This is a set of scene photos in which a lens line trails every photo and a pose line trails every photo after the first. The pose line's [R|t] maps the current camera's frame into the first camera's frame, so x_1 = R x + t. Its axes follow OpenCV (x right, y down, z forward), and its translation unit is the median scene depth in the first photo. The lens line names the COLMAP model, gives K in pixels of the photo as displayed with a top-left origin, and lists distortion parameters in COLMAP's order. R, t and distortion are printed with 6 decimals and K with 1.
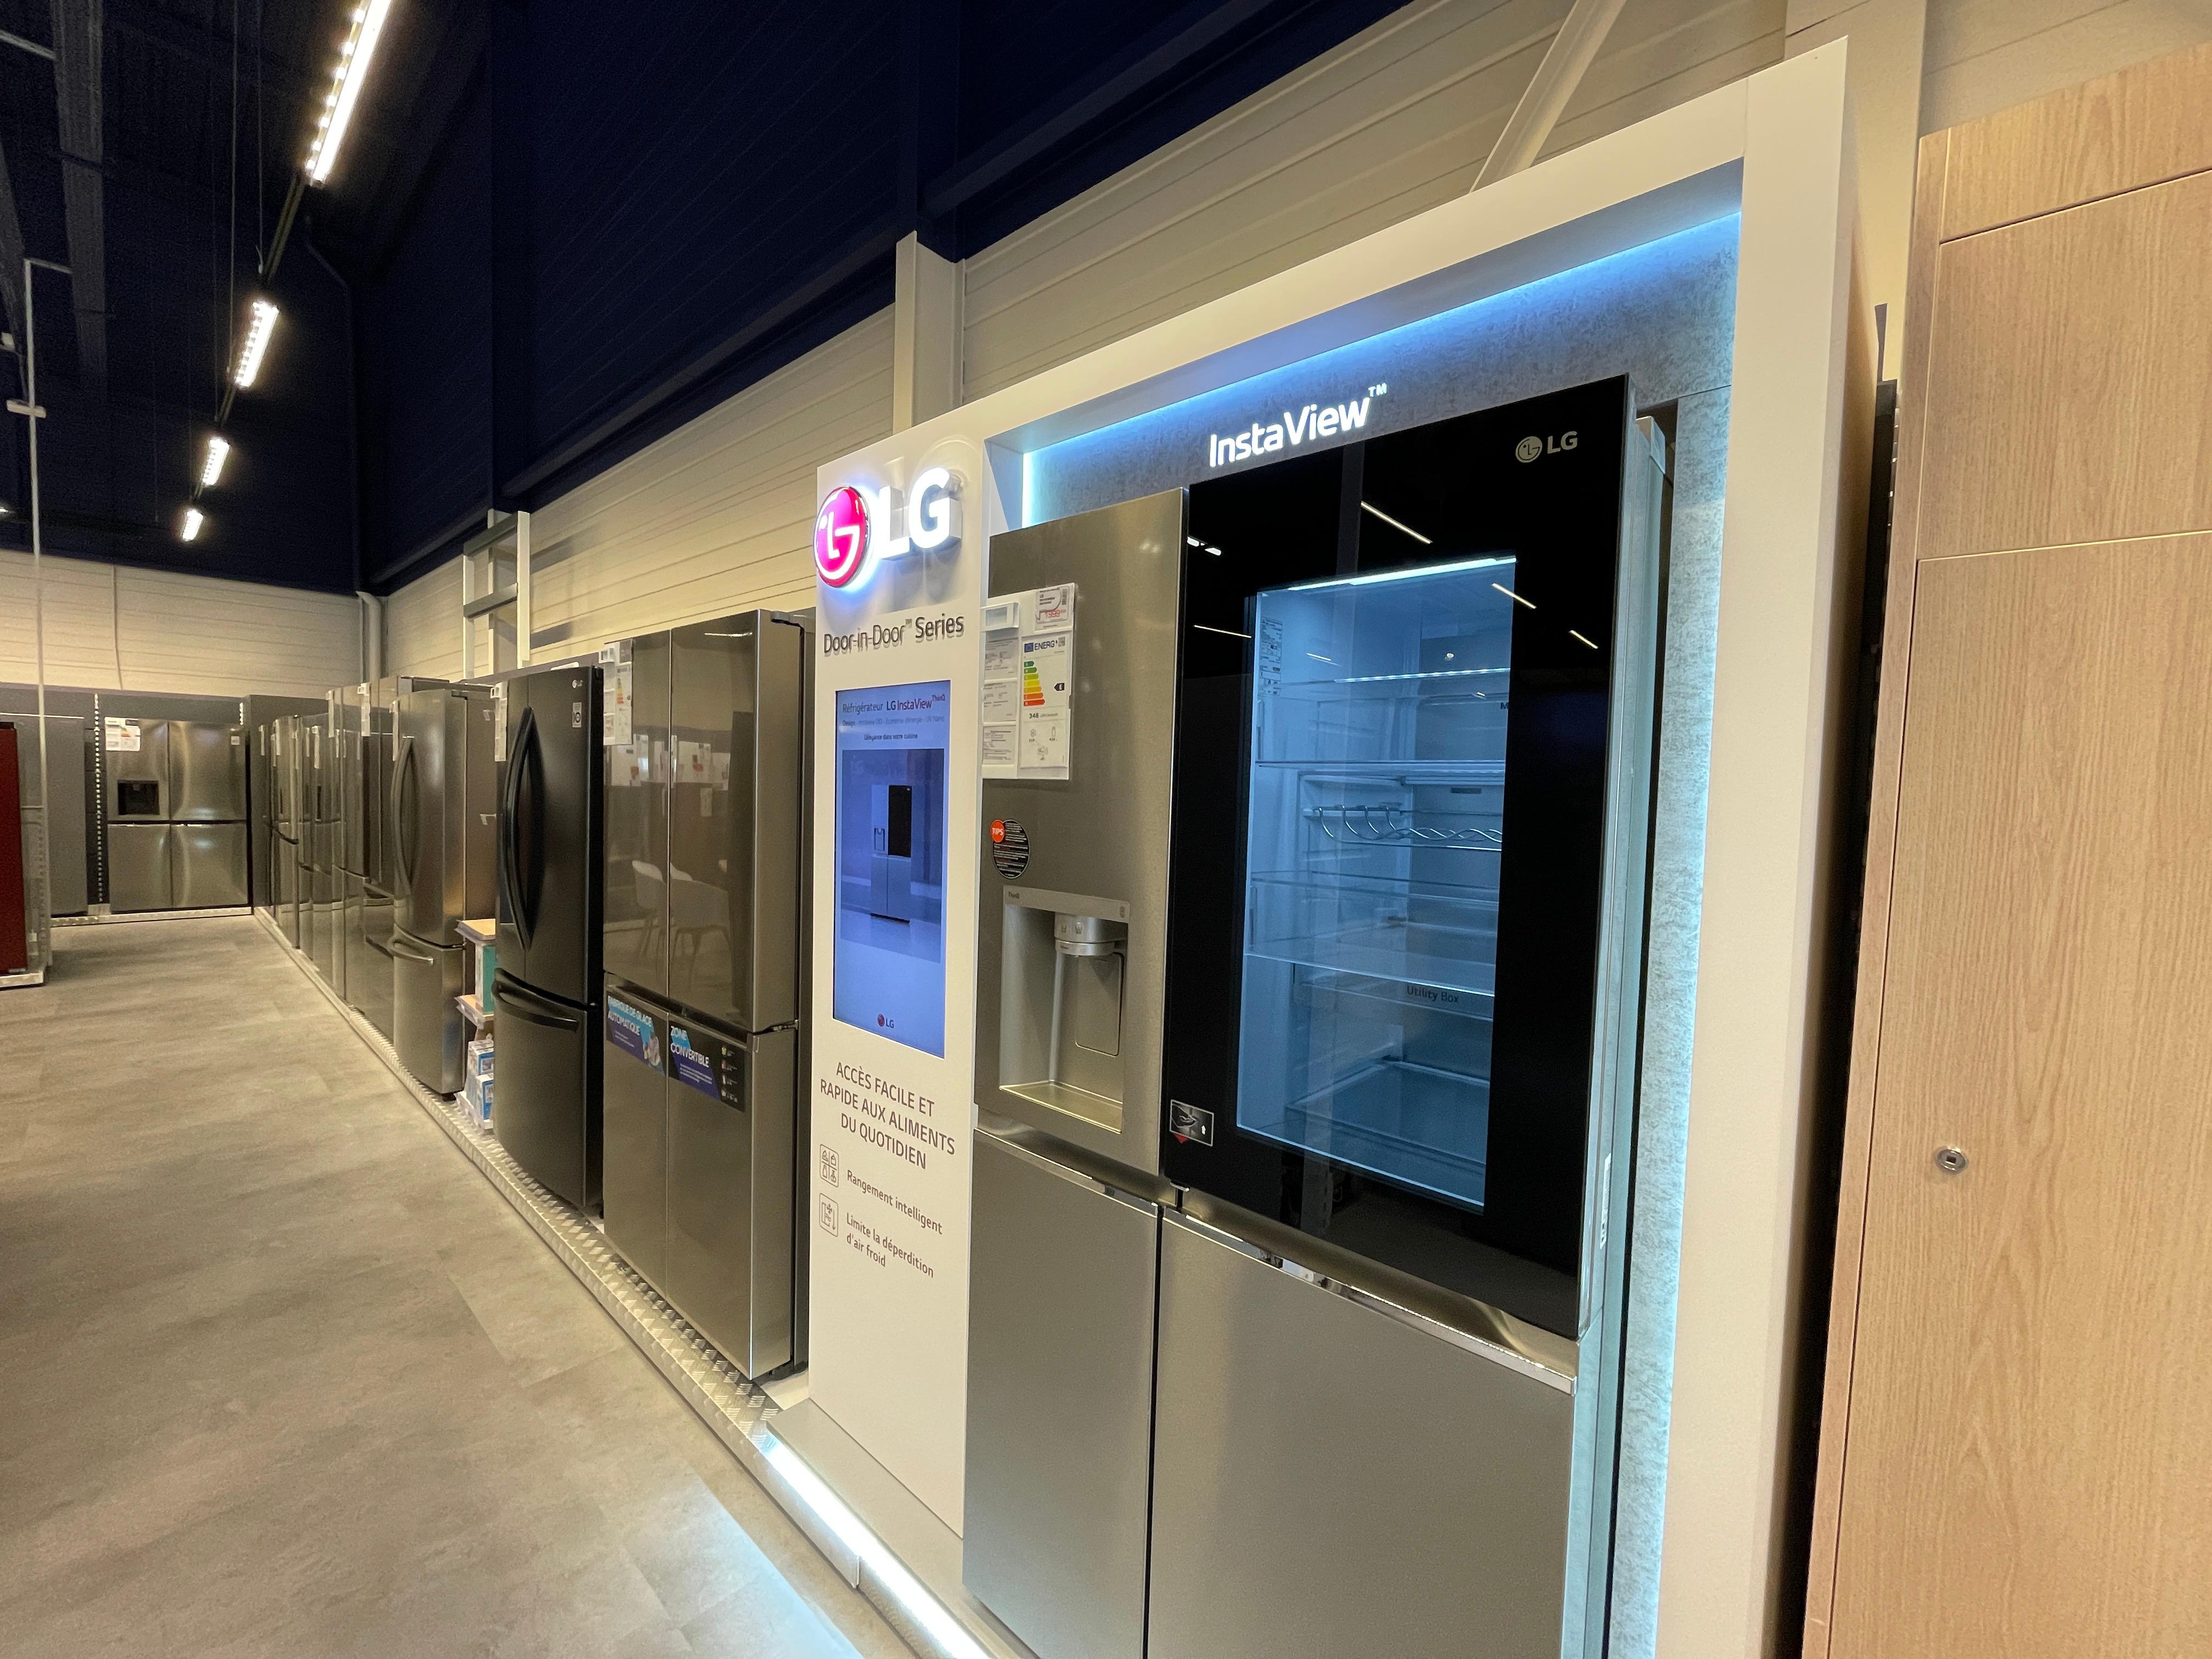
lens RADIAL K [[893.6, 0, 1106.0], [0, 893.6, 829.5], [0, 0, 1]] dist [-0.001922, 0.000262]
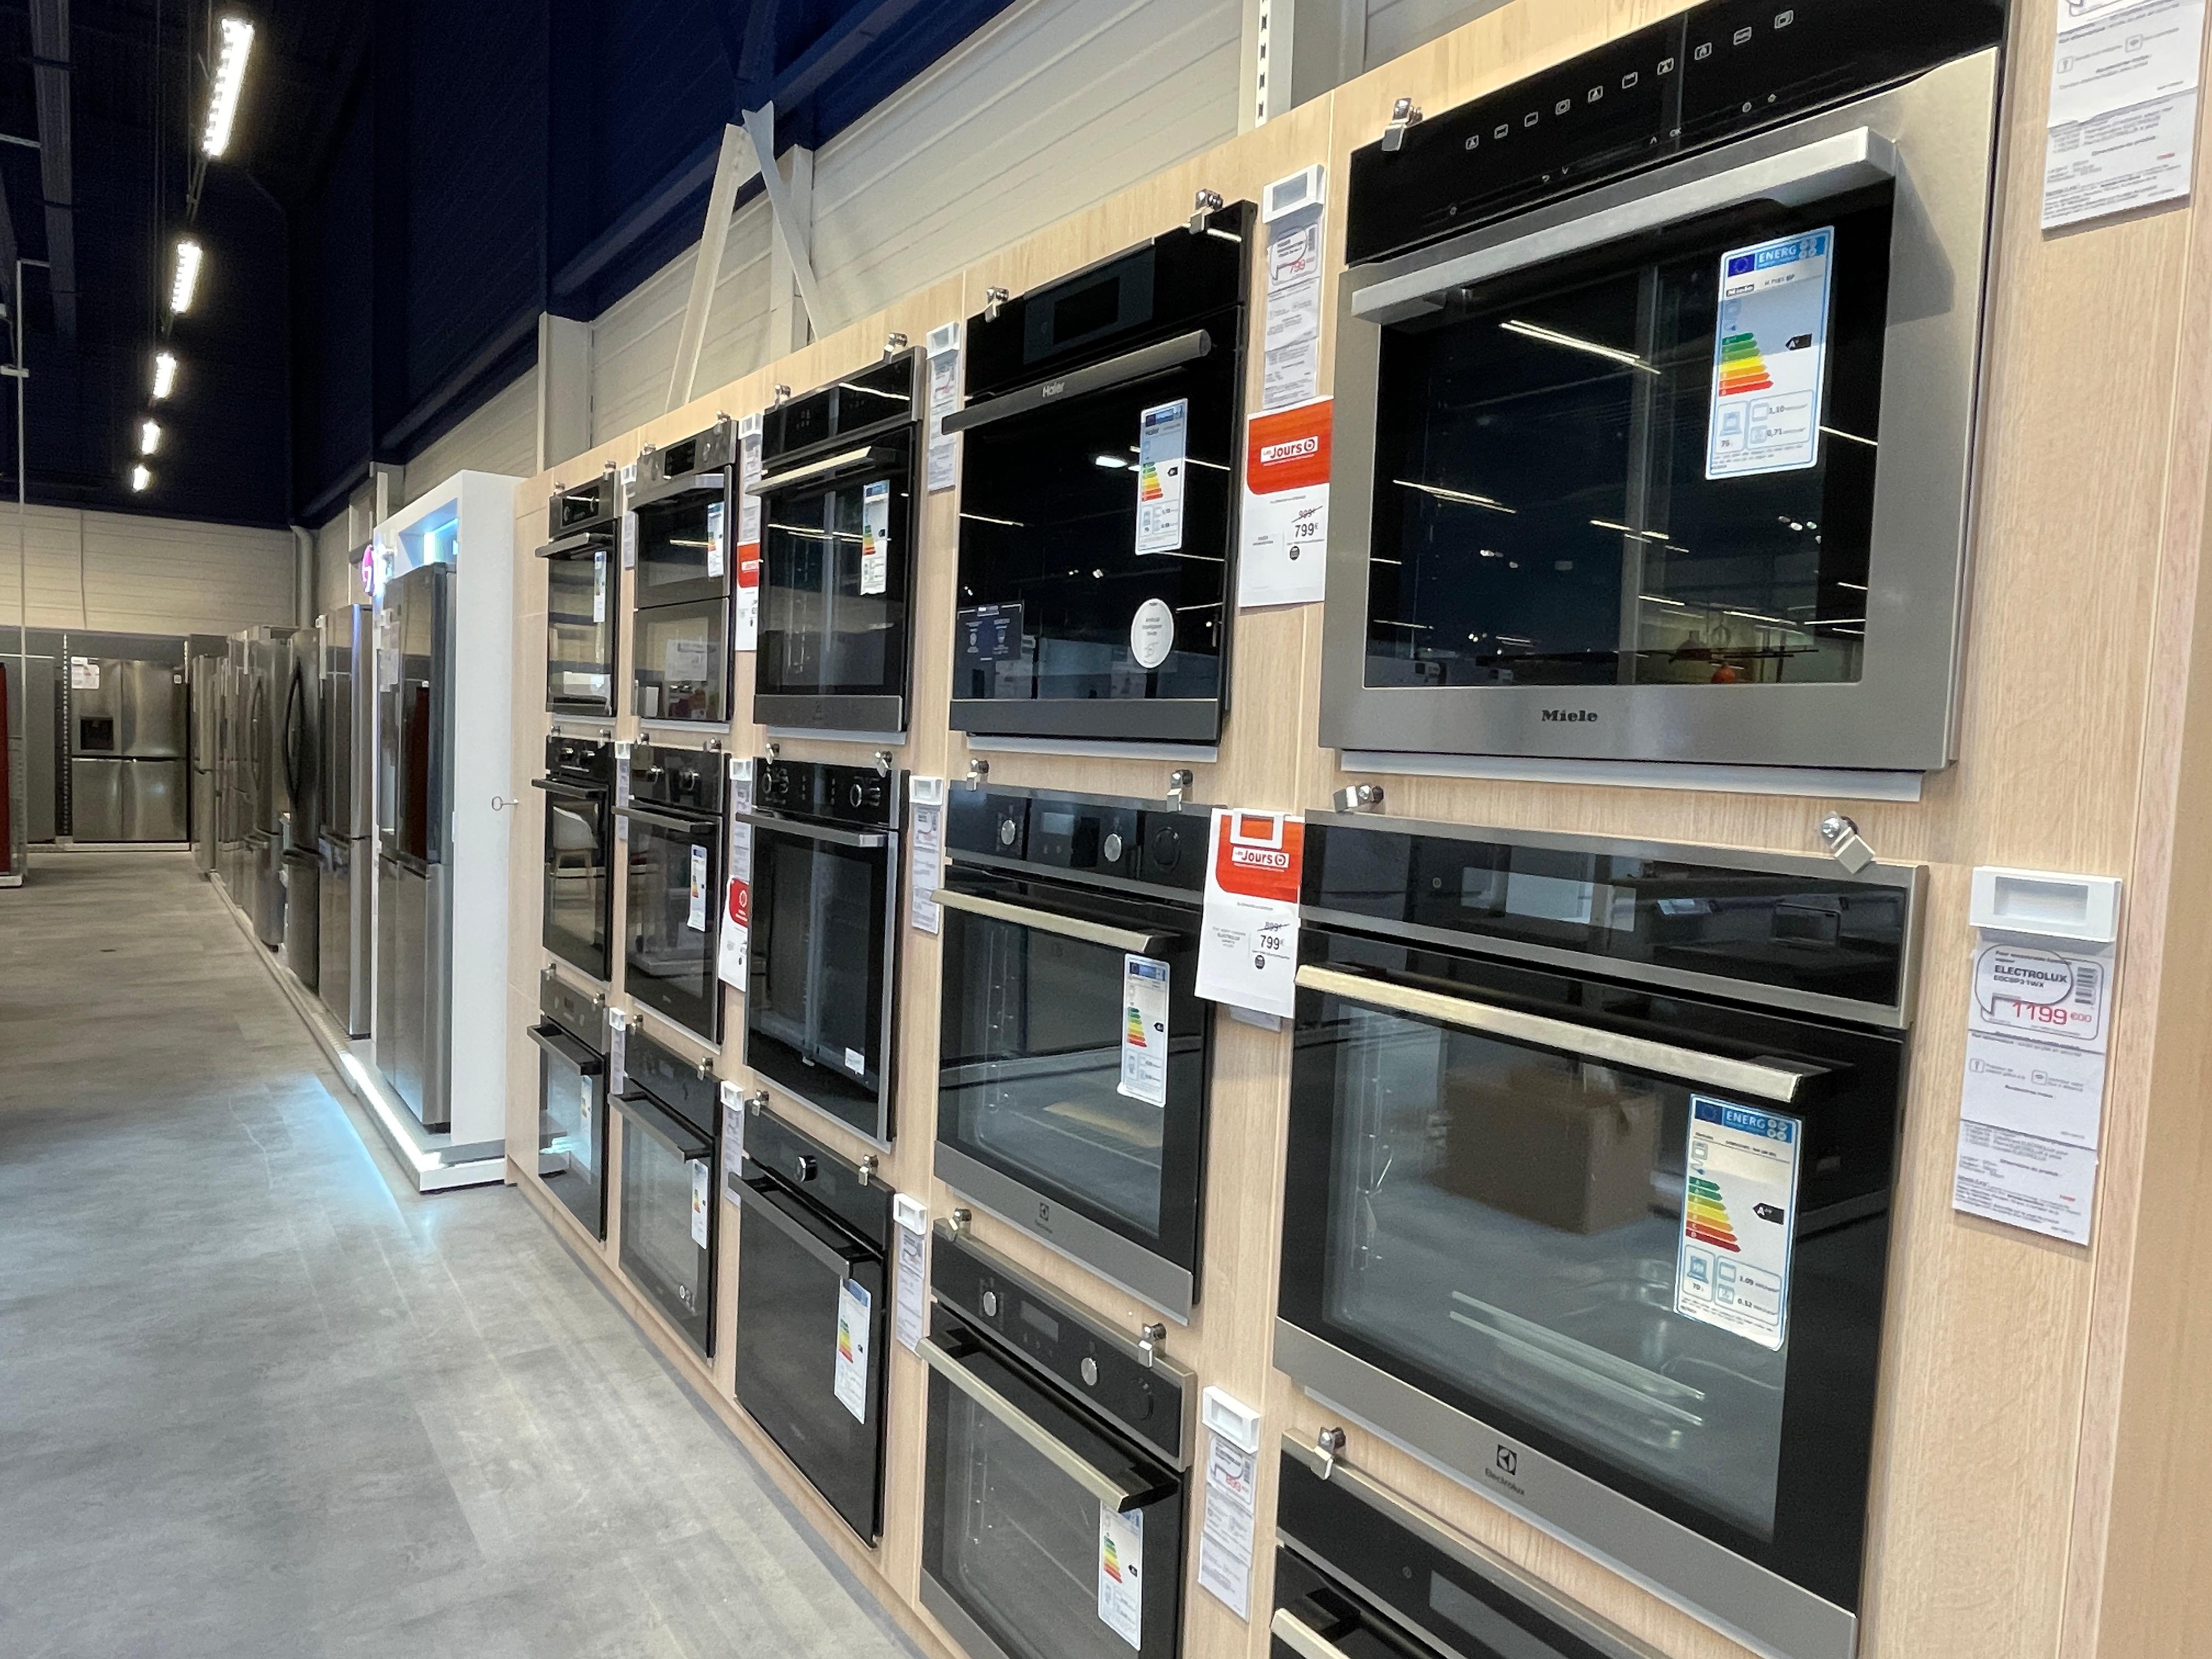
lens RADIAL K [[1378.0, 0, 1106.0], [0, 1378.0, 829.5], [0, 0, 1]] dist [0.001197, 0.000329]
pose [[0.979056, 0.023112, -0.202275, 0.454221], [-0.021871, 0.999726, 0.008370, 0.042045], [0.202413, -0.003770, 0.979293, -0.388361]]
